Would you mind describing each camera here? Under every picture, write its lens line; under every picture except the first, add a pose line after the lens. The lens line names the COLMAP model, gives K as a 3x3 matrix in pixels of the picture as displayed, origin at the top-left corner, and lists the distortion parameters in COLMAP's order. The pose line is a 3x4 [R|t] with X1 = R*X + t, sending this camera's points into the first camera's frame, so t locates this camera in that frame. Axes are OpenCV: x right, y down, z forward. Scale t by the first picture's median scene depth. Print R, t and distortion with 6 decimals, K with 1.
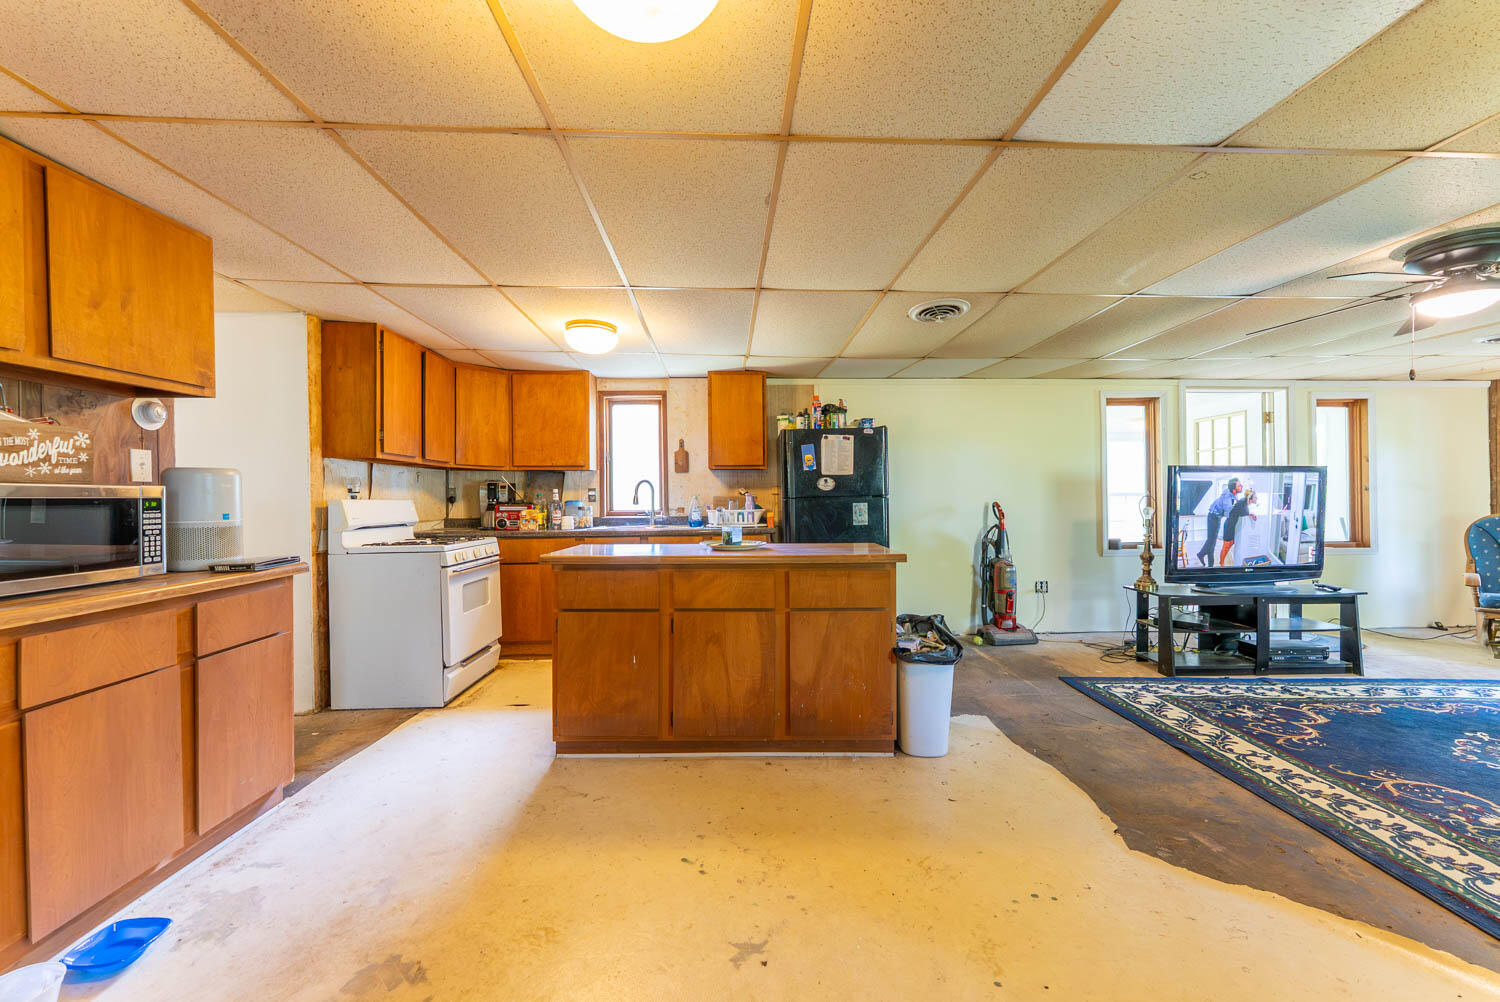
lens RADIAL K [[599.7, 0, 754.0], [0, 599.7, 503.4], [0, 0, 1]] dist [0.000194, -0.000268]
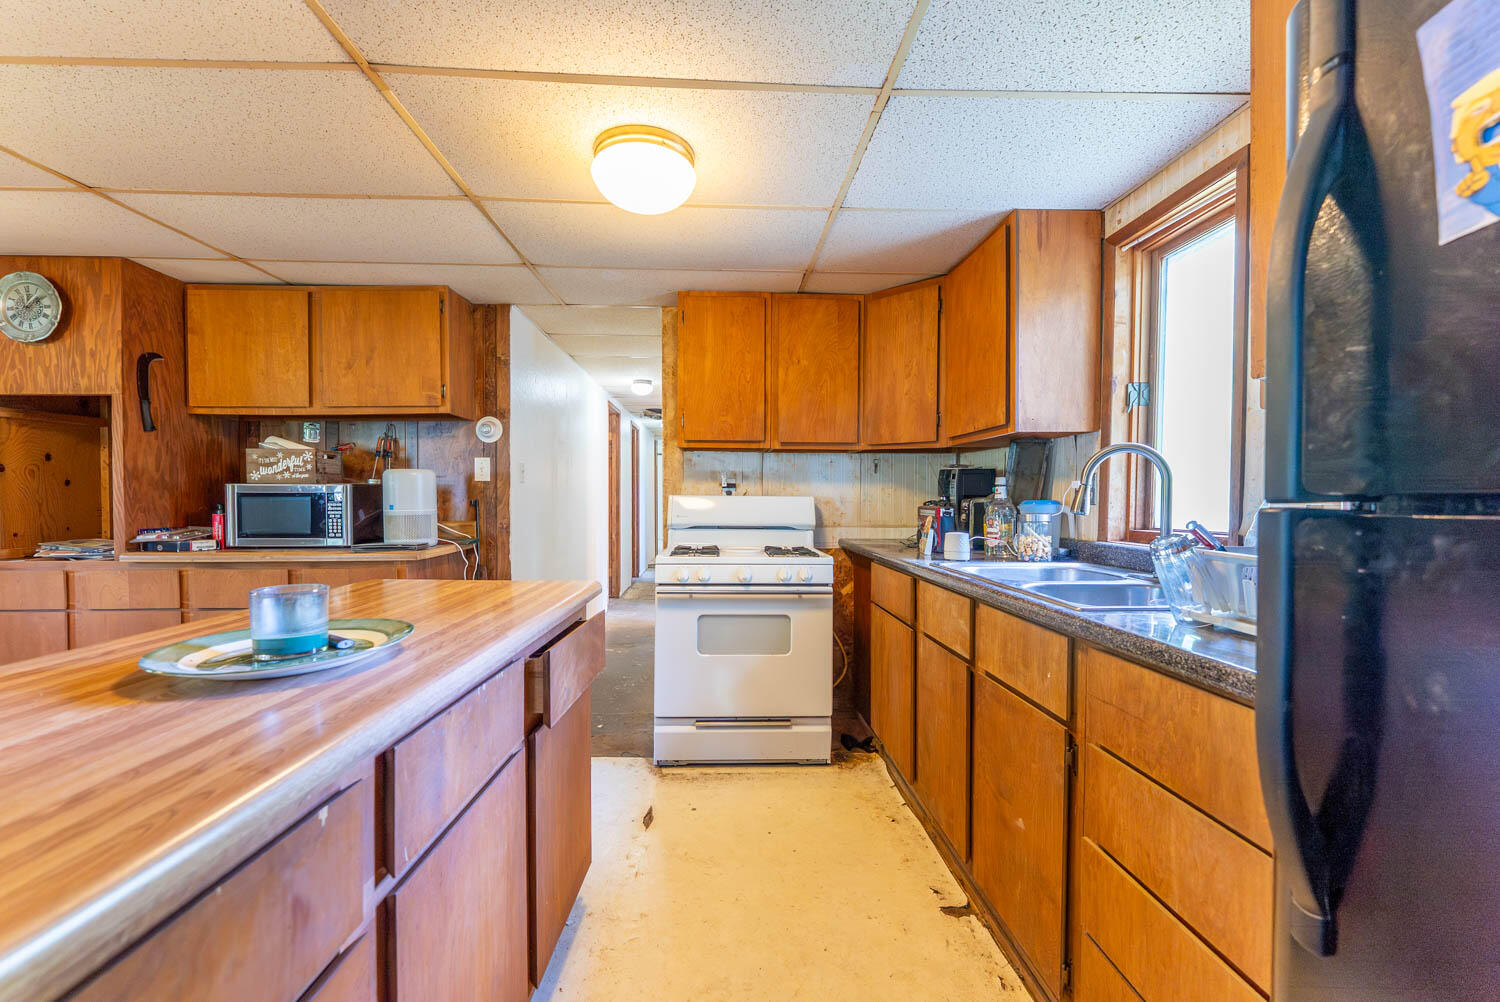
lens RADIAL K [[599.7, 0, 736.0], [0, 599.7, 504.7], [0, 0, 1]] dist [0.000194, -0.000268]
pose [[-0.007864, 0.019915, -0.999771, 0.192773], [-0.012750, 0.999718, 0.020014, -0.009218], [0.999888, 0.012905, -0.007608, 0.875093]]
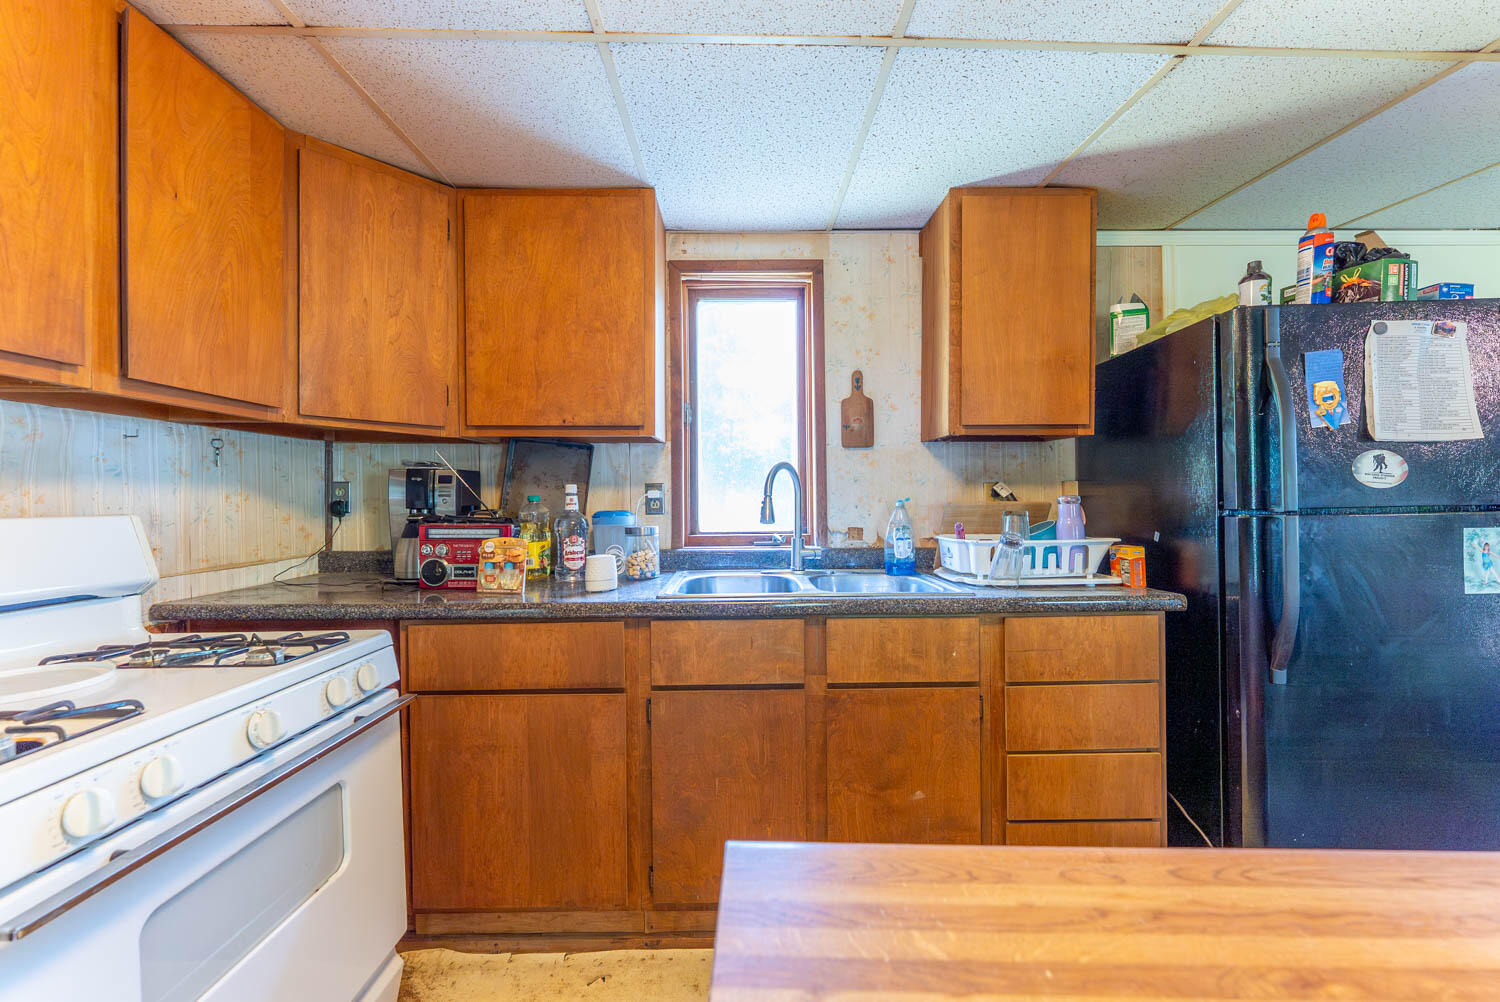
lens RADIAL K [[599.7, 0, 753.3], [0, 599.7, 504.0], [0, 0, 1]] dist [0.000194, -0.000268]
pose [[0.999506, 0.002312, -0.031357, -0.214849], [-0.002184, 0.999989, 0.004126, -0.013866], [0.031366, -0.004055, 0.999500, 0.658447]]
